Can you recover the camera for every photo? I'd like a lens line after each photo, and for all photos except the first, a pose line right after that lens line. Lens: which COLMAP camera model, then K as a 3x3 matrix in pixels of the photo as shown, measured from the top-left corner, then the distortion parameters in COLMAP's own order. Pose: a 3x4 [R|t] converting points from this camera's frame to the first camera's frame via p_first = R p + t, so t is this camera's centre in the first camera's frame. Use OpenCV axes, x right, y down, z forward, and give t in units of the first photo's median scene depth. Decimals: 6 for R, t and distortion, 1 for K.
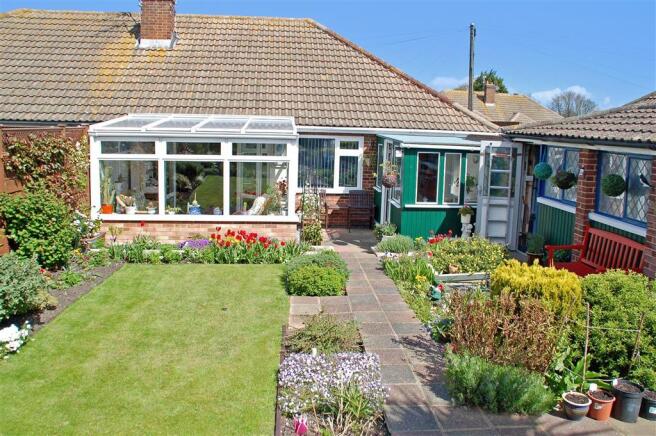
lens RADIAL K [[517.9, 0, 346.0], [0, 517.9, 194.2], [0, 0, 1]] dist [-0.169438, 0.147436]
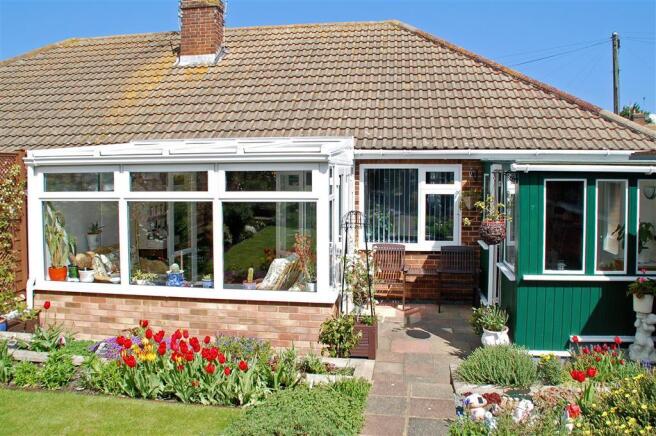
lens RADIAL K [[517.9, 0, 346.0], [0, 517.9, 194.2], [0, 0, 1]] dist [-0.169438, 0.147436]
pose [[0.968742, -0.021532, -0.247135, 0.054049], [-0.002215, 0.995435, -0.095413, -0.010979], [0.248061, 0.092978, 0.964272, 0.344091]]
